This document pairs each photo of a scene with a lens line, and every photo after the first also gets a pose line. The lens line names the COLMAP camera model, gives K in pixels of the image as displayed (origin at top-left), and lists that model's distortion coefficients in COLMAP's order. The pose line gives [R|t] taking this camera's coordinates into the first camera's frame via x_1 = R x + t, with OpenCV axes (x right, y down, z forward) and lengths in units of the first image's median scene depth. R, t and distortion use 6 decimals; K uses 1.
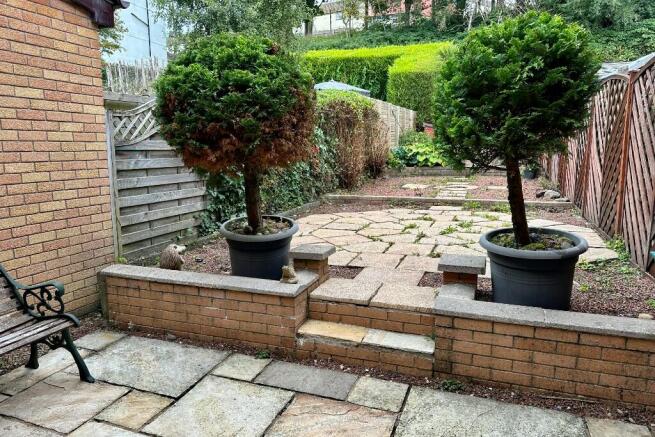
lens RADIAL K [[445.3, 0, 329.5], [0, 445.3, 219.4], [0, 0, 1]] dist [0.000630, -0.006619]
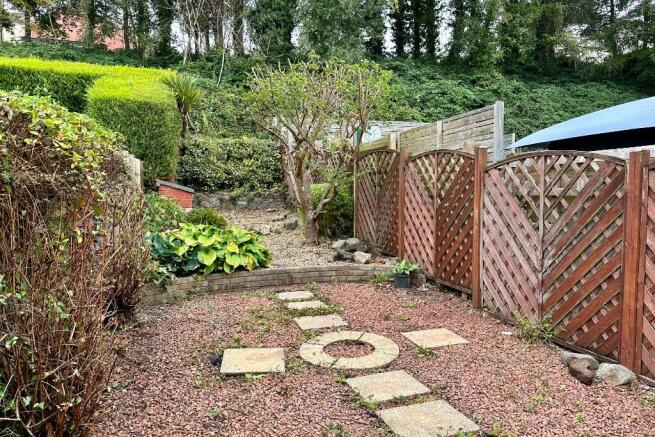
lens RADIAL K [[445.3, 0, 329.3], [0, 445.3, 215.2], [0, 0, 1]] dist [0.000630, -0.006619]
pose [[0.778644, -0.032058, 0.626646, 0.005914], [0.106303, 0.990997, -0.081391, -0.128939], [-0.618395, 0.129989, 0.775042, 0.528562]]
